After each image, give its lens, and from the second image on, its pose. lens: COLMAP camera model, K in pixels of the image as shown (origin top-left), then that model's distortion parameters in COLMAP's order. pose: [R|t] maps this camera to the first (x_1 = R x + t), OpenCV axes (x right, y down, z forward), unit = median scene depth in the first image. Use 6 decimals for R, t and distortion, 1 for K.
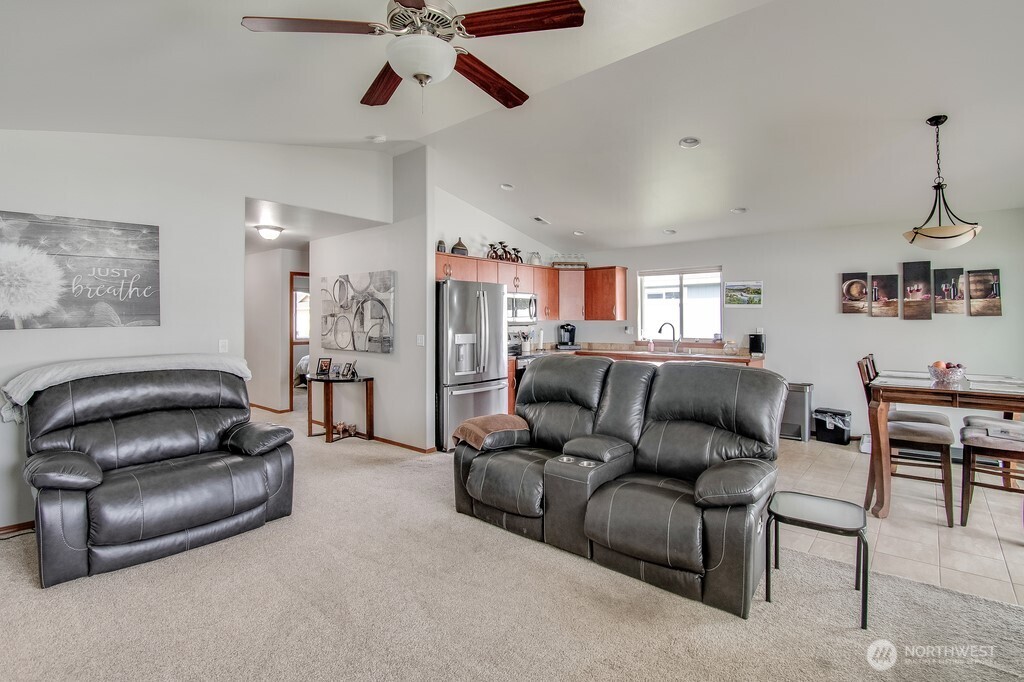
lens RADIAL K [[467.7, 0, 501.6], [0, 467.7, 334.6], [0, 0, 1]] dist [0.047403, -0.030373]
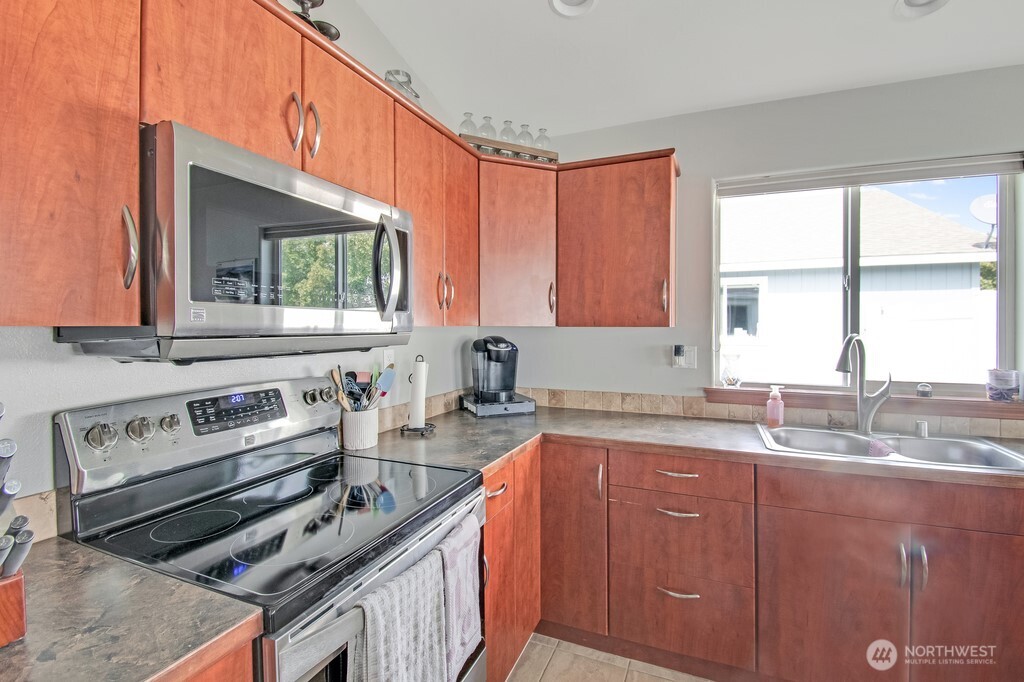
lens RADIAL K [[467.7, 0, 501.6], [0, 467.7, 334.6], [0, 0, 1]] dist [0.047403, -0.030373]
pose [[0.949601, -0.004350, 0.313431, 0.042455], [0.009070, 0.999866, -0.013603, -0.020936], [-0.313330, 0.015760, 0.949514, 0.711966]]
